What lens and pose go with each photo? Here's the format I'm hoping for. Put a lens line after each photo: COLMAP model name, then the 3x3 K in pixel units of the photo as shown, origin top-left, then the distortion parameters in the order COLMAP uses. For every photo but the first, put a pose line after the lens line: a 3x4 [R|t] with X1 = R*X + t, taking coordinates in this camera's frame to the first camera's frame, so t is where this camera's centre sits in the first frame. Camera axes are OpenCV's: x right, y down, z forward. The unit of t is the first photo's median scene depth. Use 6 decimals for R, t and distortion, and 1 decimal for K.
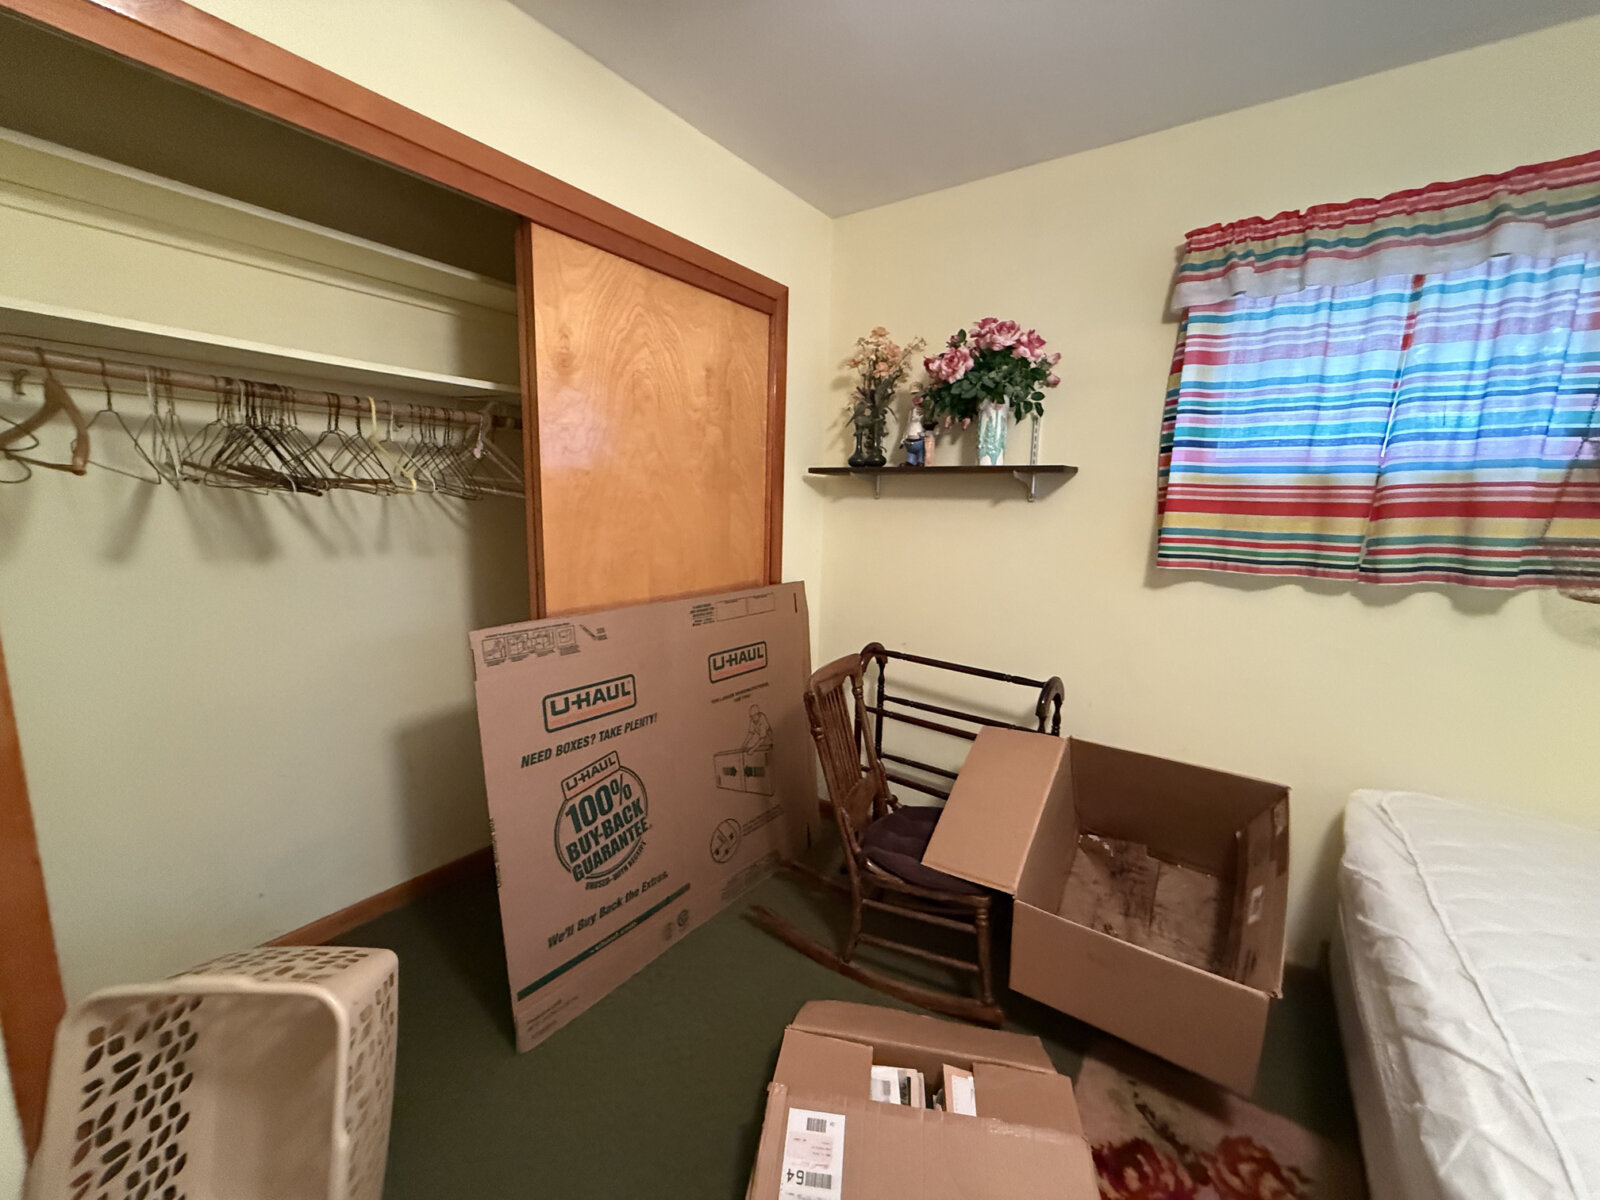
lens RADIAL K [[636.2, 0, 809.7], [0, 636.2, 597.9], [0, 0, 1]] dist [0.001400, -0.000077]
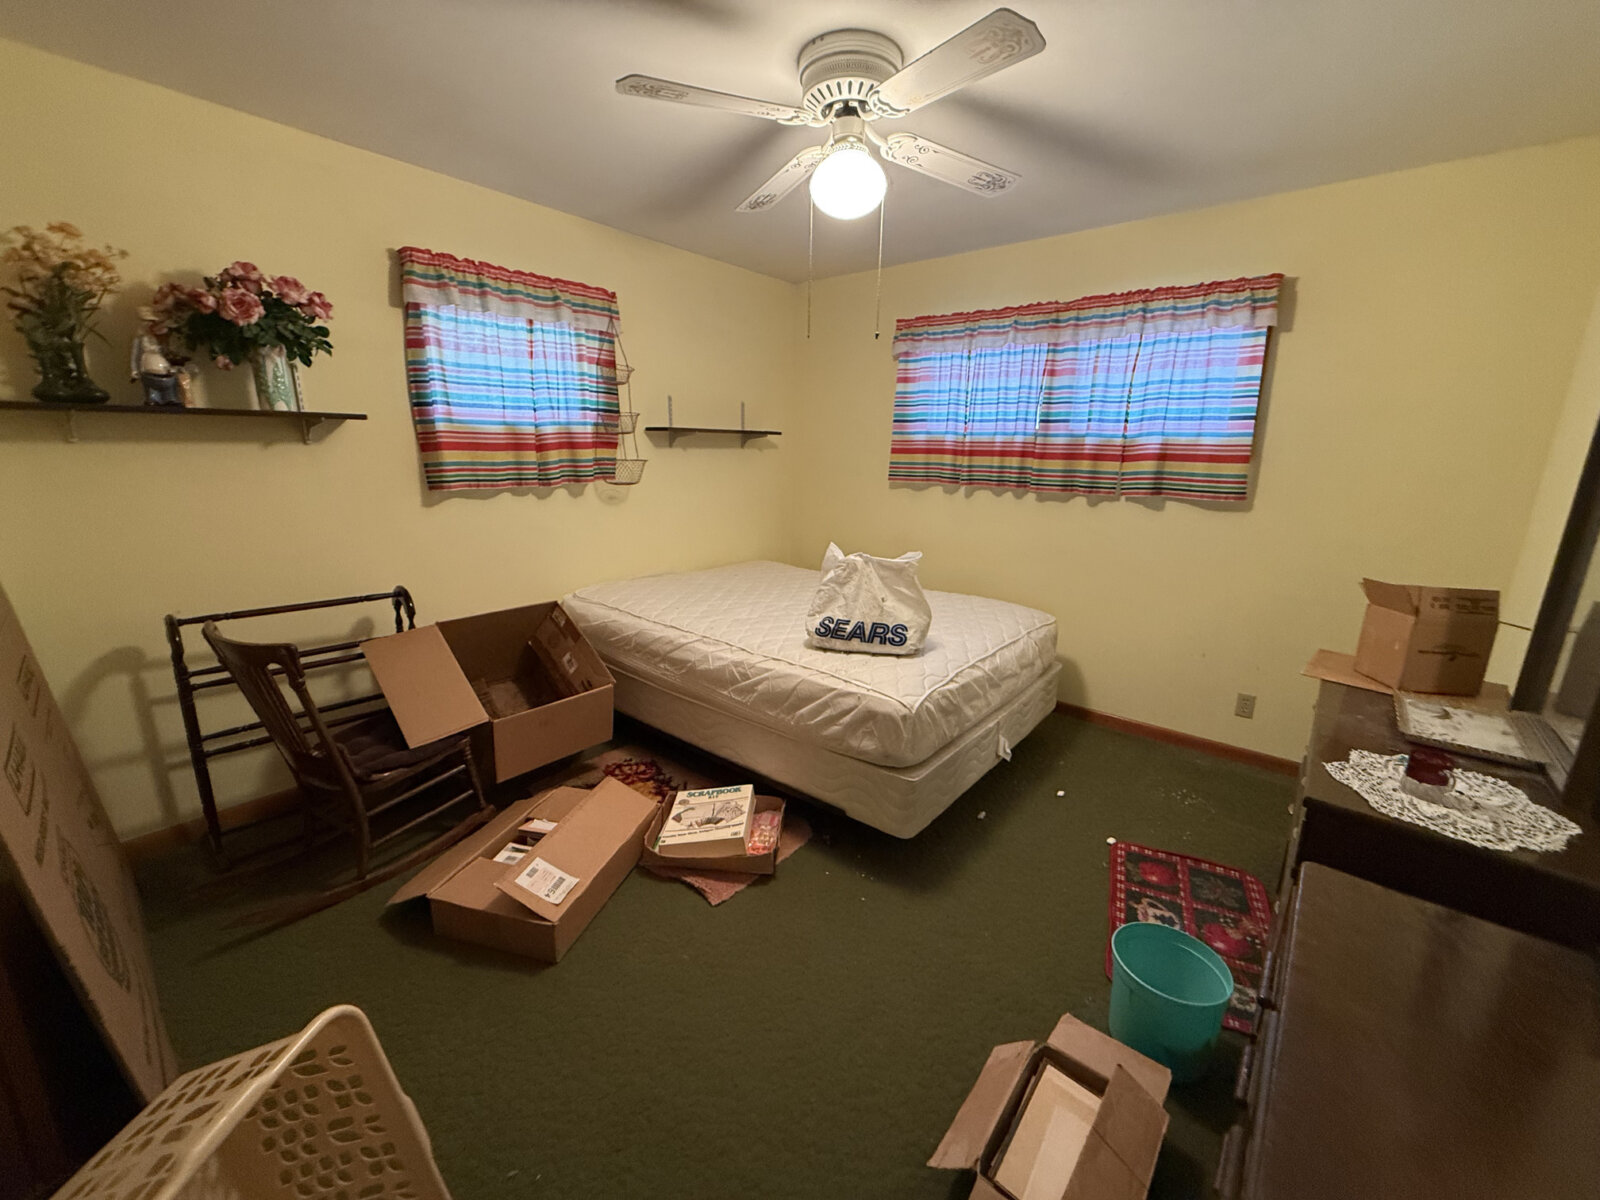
lens RADIAL K [[636.2, 0, 795.7], [0, 636.2, 594.1], [0, 0, 1]] dist [0.001400, -0.000077]
pose [[0.082941, -0.249690, 0.964767, -0.908255], [0.144303, 0.960909, 0.236286, -0.053237], [-0.986051, 0.119621, 0.115730, 0.097598]]
